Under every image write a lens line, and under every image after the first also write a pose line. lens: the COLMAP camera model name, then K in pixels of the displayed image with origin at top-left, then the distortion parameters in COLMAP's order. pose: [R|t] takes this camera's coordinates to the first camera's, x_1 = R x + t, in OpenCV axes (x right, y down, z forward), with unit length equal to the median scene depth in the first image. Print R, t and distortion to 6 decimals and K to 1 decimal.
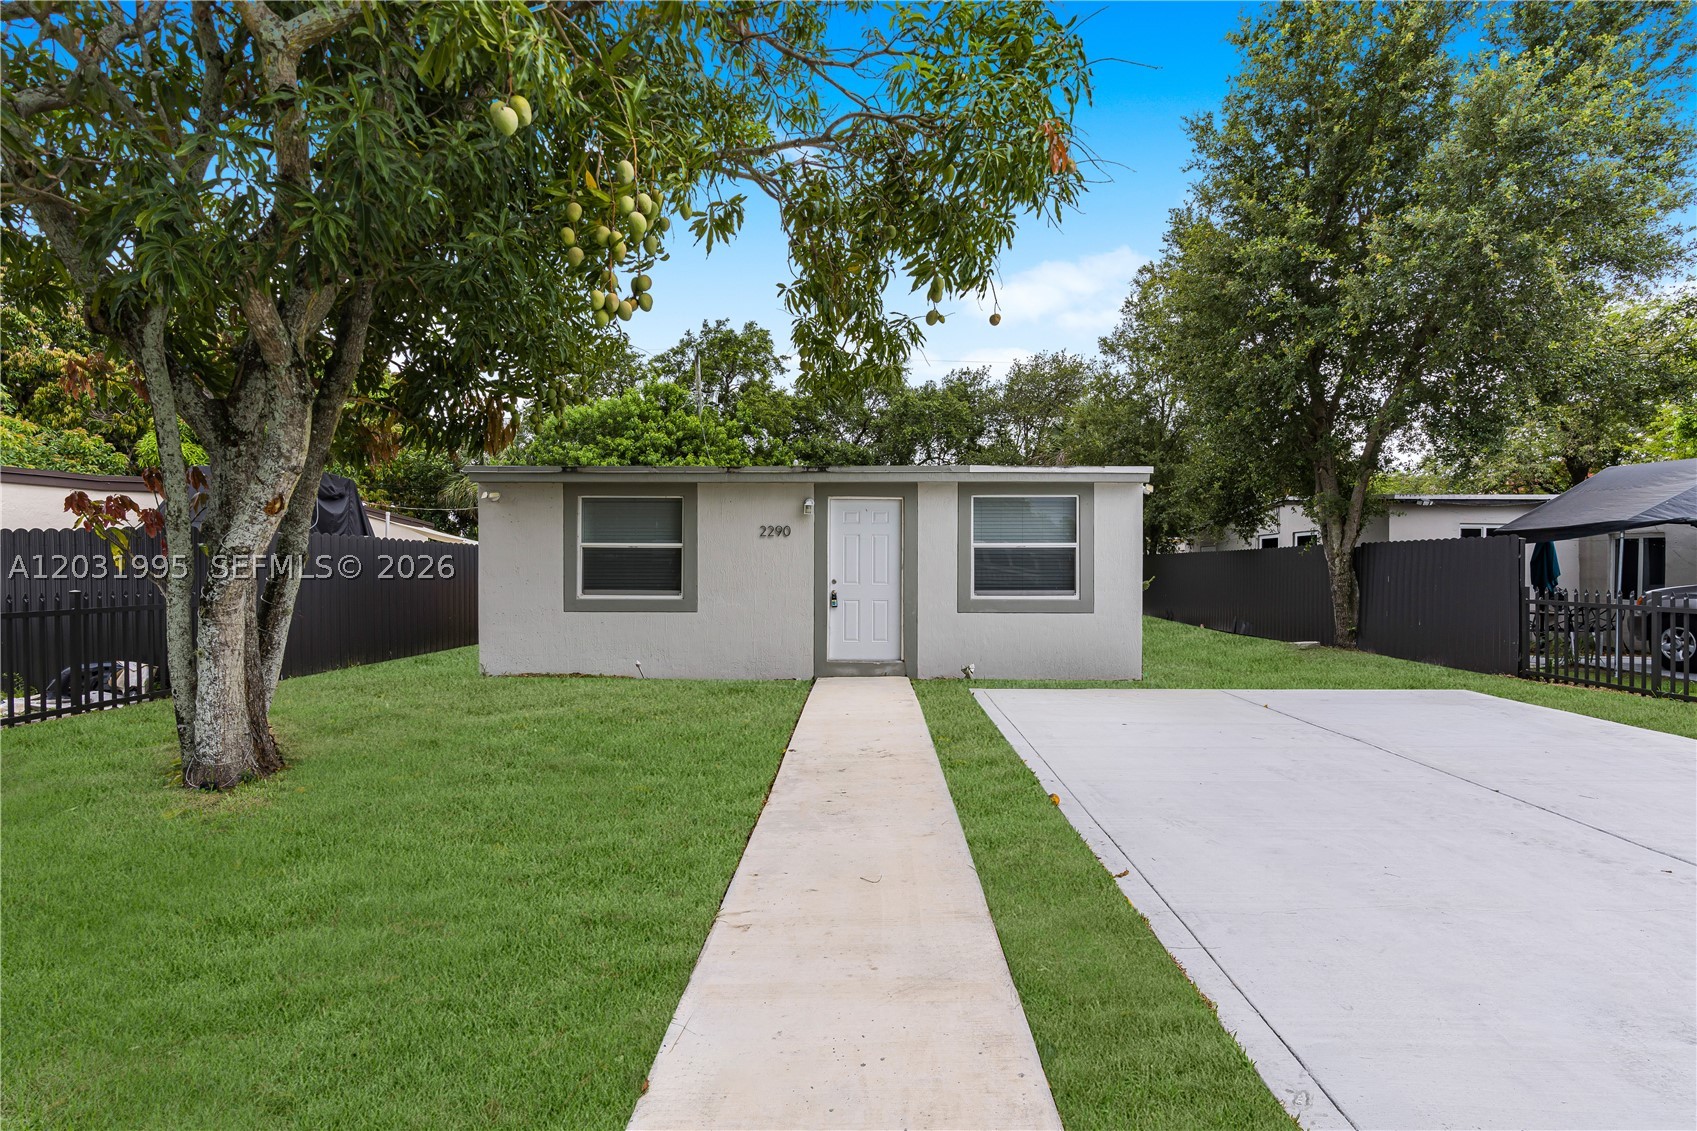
lens RADIAL K [[758.3, 0, 849.9], [0, 758.3, 587.3], [0, 0, 1]] dist [-0.004969, -0.000226]
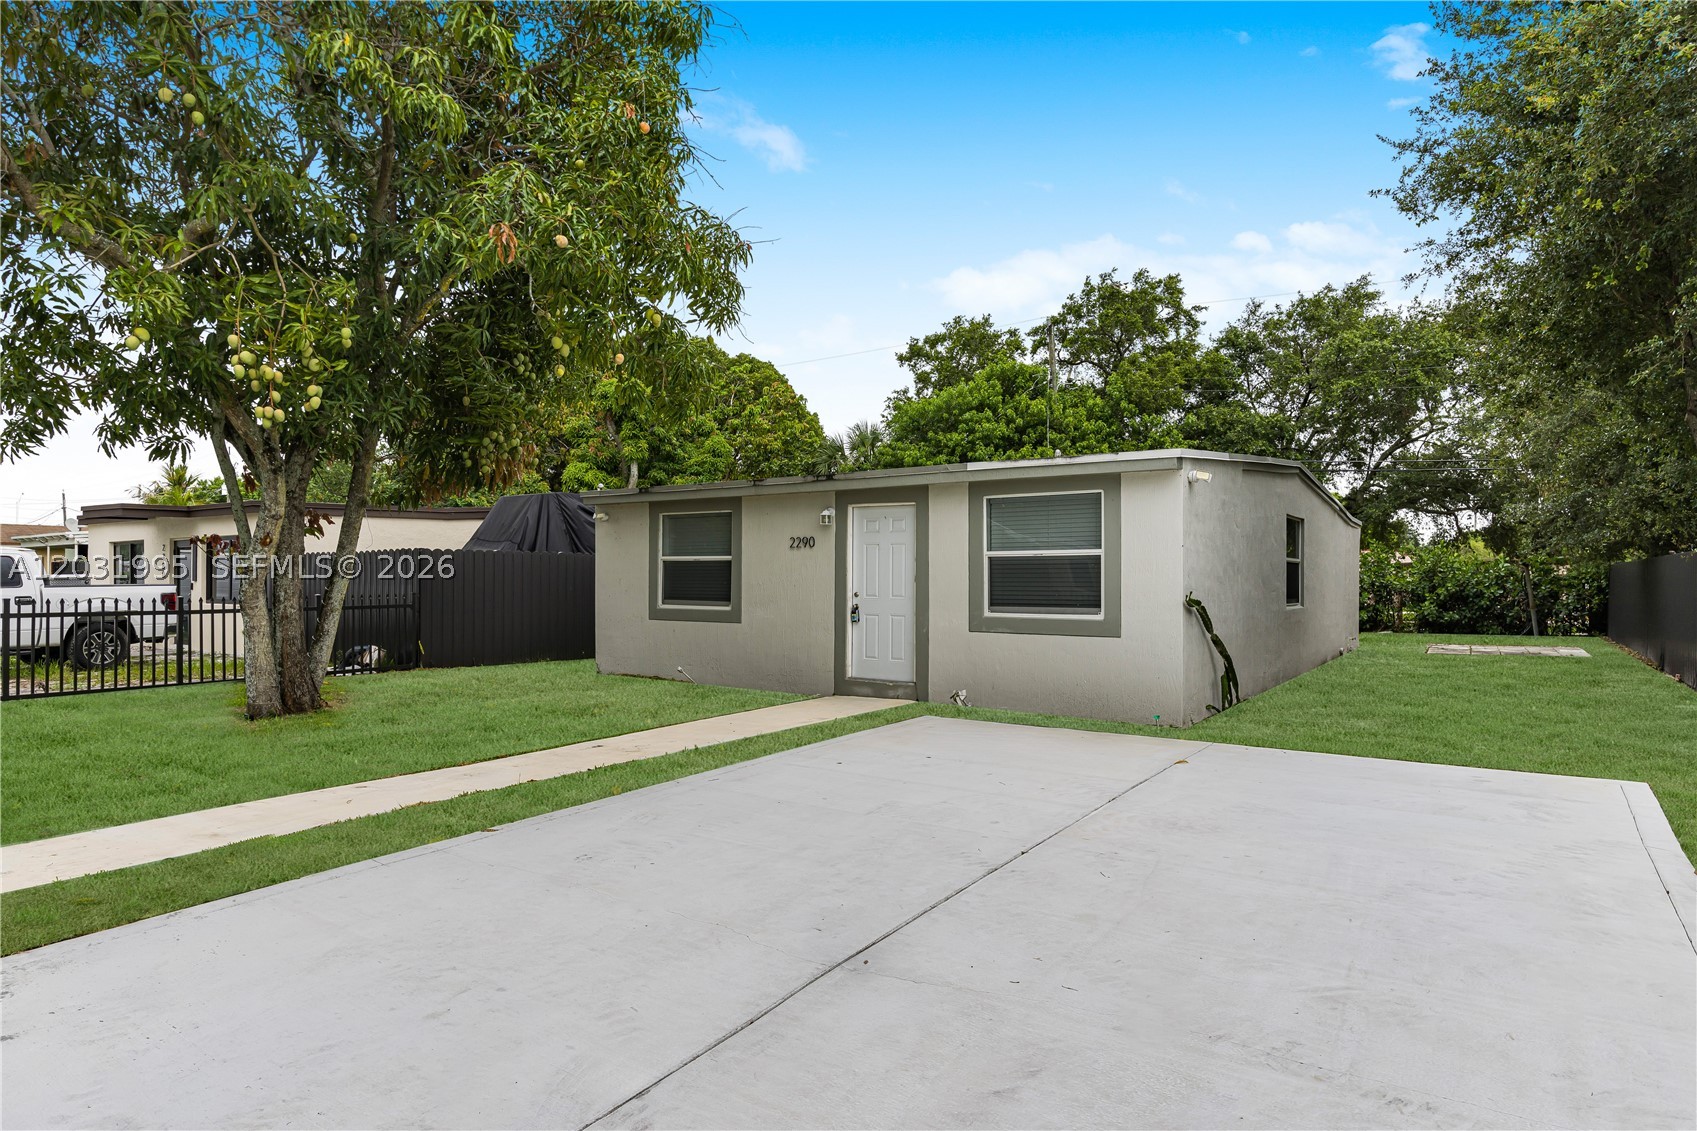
lens RADIAL K [[960.3, 0, 848.5], [0, 960.3, 565.5], [0, 0, 1]] dist [-0.003241, -0.000403]
pose [[0.828752, -0.007664, -0.559563, 0.642276], [-0.013709, 0.999328, -0.033992, -0.002904], [0.559447, 0.035842, 0.828091, 0.007390]]
